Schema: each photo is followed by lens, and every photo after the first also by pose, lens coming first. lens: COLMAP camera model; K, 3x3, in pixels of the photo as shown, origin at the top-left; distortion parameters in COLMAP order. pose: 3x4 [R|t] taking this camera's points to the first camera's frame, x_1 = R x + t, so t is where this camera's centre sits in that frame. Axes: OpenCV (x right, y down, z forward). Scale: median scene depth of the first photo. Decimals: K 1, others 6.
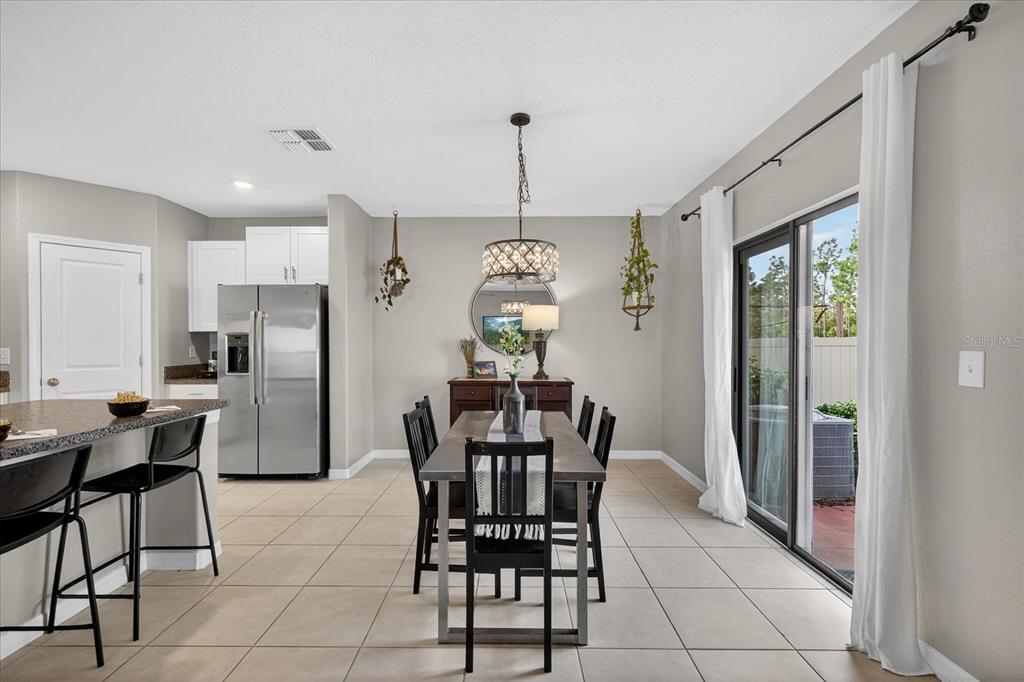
lens RADIAL K [[428.5, 0, 509.8], [0, 428.5, 349.0], [0, 0, 1]] dist [0.004780, -0.000624]
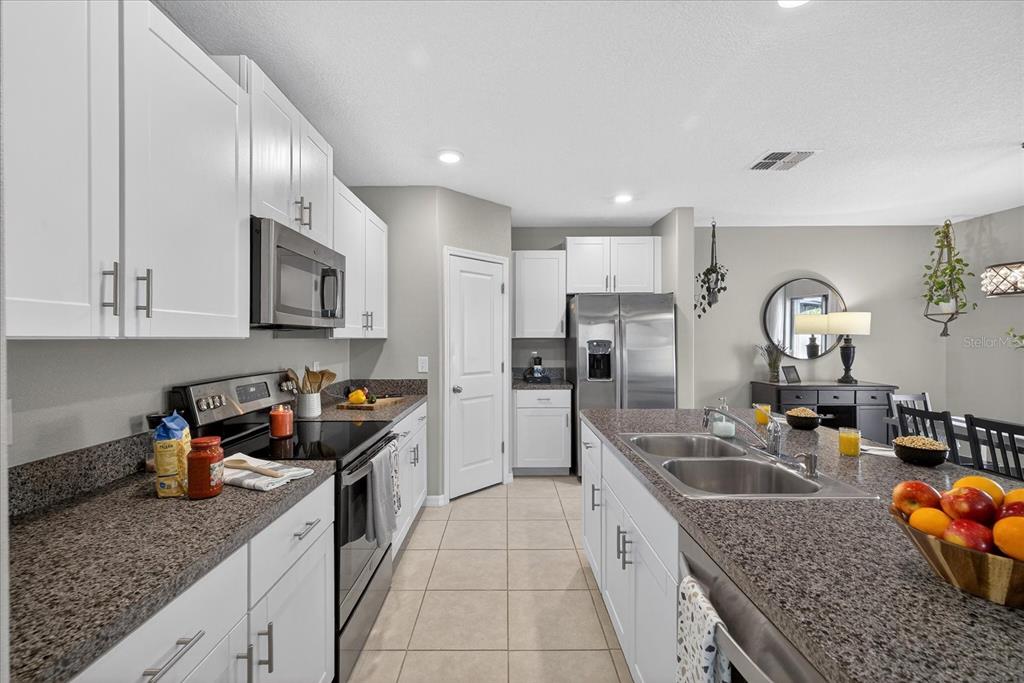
lens RADIAL K [[428.5, 0, 506.7], [0, 428.5, 343.5], [0, 0, 1]] dist [0.004780, -0.000624]
pose [[0.999951, -0.002175, 0.009699, -0.774357], [0.002254, 0.999964, -0.008160, -0.019557], [-0.009681, 0.008182, 0.999920, -0.029105]]
